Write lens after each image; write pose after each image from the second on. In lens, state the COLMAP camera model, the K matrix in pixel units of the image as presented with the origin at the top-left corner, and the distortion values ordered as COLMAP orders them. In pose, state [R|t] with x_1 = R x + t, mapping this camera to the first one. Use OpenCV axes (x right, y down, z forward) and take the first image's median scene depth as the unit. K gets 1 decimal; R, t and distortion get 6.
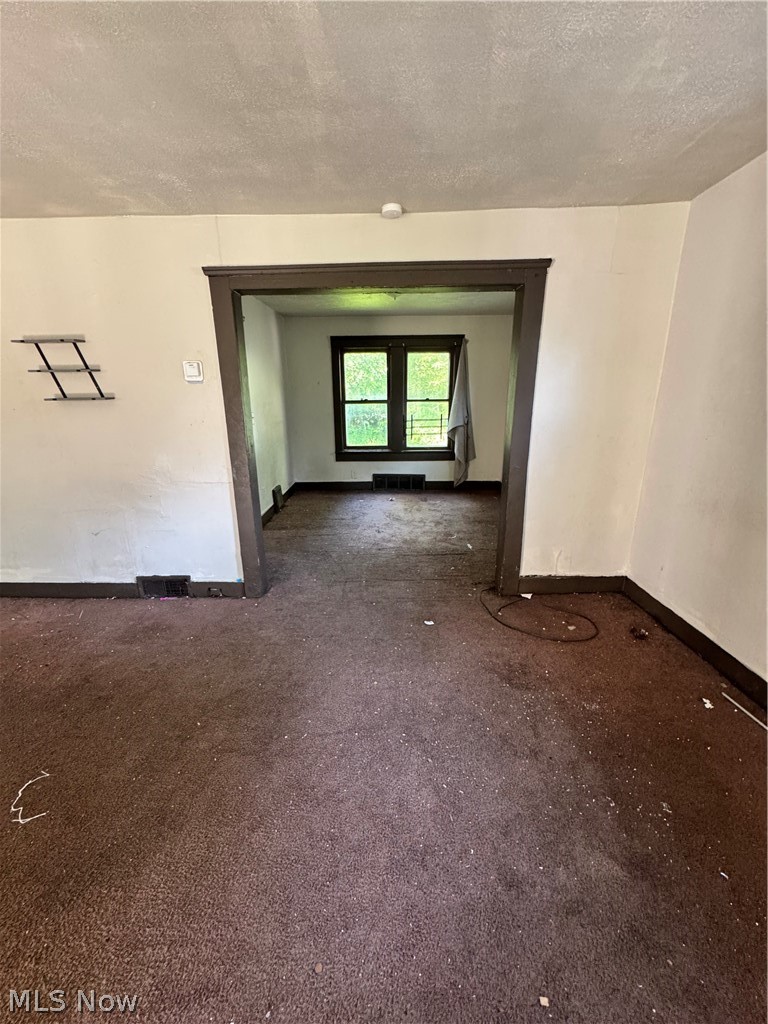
lens RADIAL K [[406.9, 0, 384.2], [0, 406.9, 512.3], [0, 0, 1]] dist [-0.003709, -0.000495]
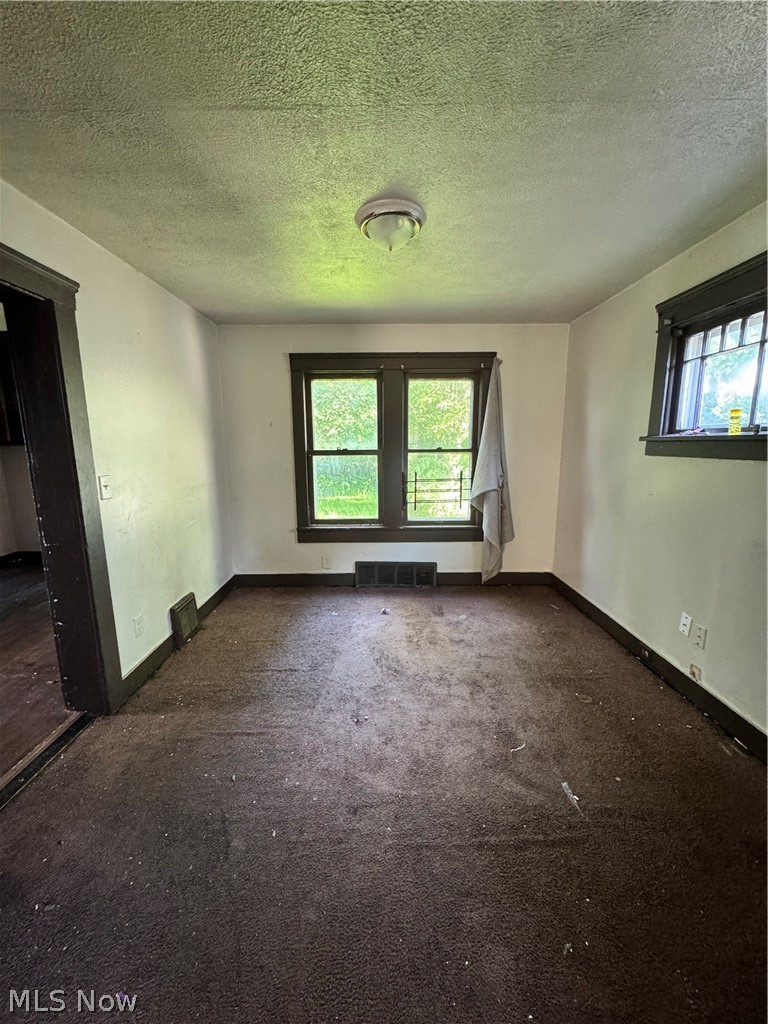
lens RADIAL K [[406.9, 0, 387.3], [0, 406.9, 515.4], [0, 0, 1]] dist [-0.003709, -0.000495]
pose [[0.999713, -0.001587, 0.023893, 0.007598], [0.004045, 0.994654, -0.103183, -0.108346], [-0.023601, 0.103250, 0.994375, 0.375472]]
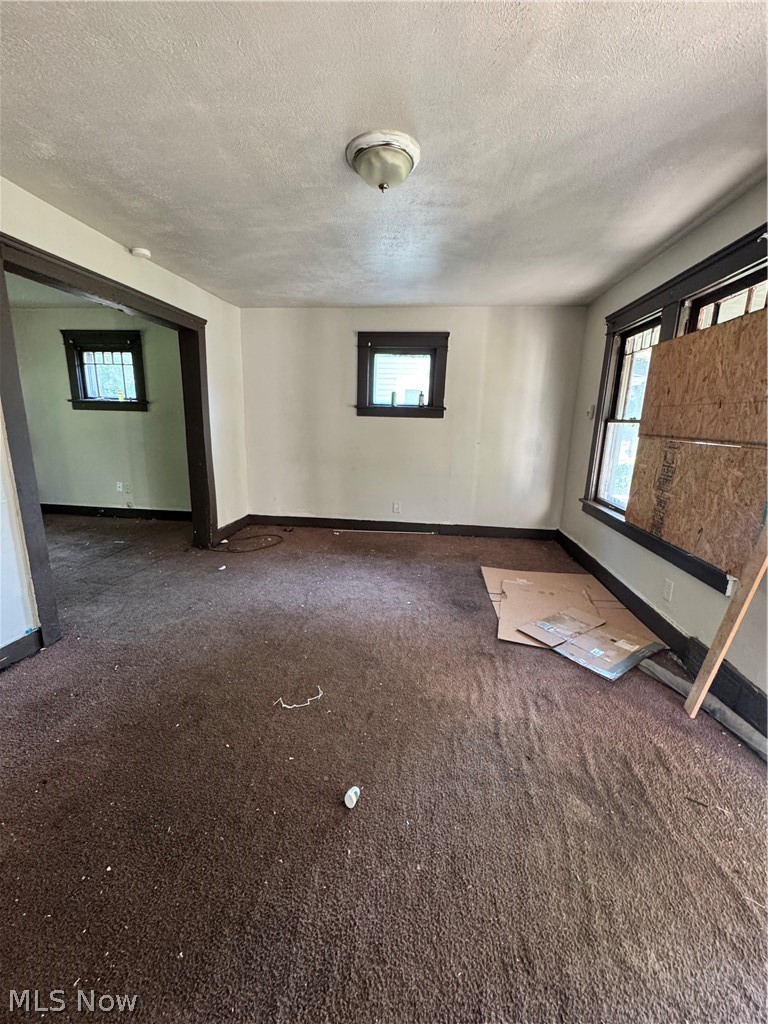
lens RADIAL K [[406.9, 0, 386.0], [0, 406.9, 507.2], [0, 0, 1]] dist [-0.003709, -0.000495]
pose [[0.096226, -0.198242, 0.975418, -0.499196], [0.247165, 0.954031, 0.169512, -0.007699], [-0.964184, 0.224778, 0.140801, 0.105566]]
